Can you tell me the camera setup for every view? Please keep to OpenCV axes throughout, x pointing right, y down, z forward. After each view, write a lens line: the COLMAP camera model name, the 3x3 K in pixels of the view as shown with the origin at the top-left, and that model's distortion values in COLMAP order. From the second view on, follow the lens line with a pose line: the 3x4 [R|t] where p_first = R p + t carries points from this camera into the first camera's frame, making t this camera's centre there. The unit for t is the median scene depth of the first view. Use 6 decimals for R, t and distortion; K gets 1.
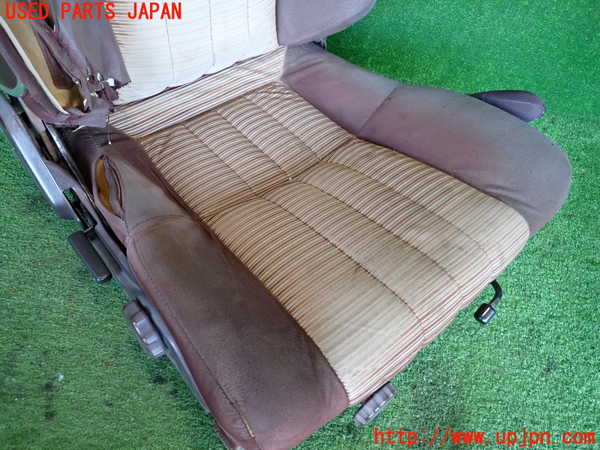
lens RADIAL K [[437.0, 0, 300.0], [0, 437.0, 225.0], [0, 0, 1]] dist [-0.001259, 0.002769]
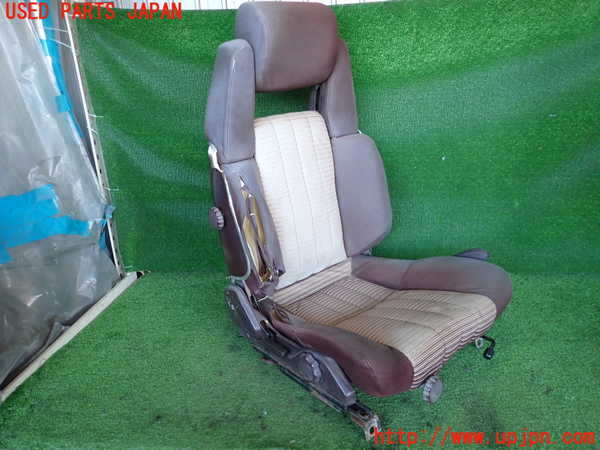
lens RADIAL K [[437.0, 0, 300.0], [0, 437.0, 225.0], [0, 0, 1]] dist [-0.001259, 0.002769]
pose [[0.979699, -0.184248, -0.079004, -0.085942], [0.104882, 0.806929, -0.581261, 0.677594], [0.170847, 0.561175, 0.809873, -0.804618]]
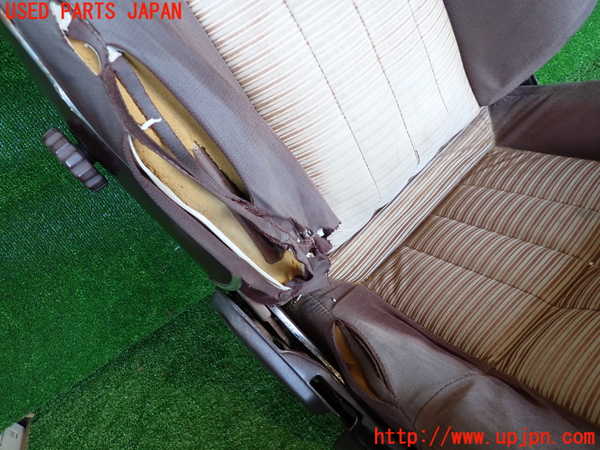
lens RADIAL K [[437.0, 0, 300.0], [0, 437.0, 225.0], [0, 0, 1]] dist [-0.001259, 0.002769]
pose [[0.857807, -0.374212, -0.352323, -0.151632], [0.288597, 0.917916, -0.272290, -0.112967], [0.425298, 0.131893, 0.895392, 0.216524]]
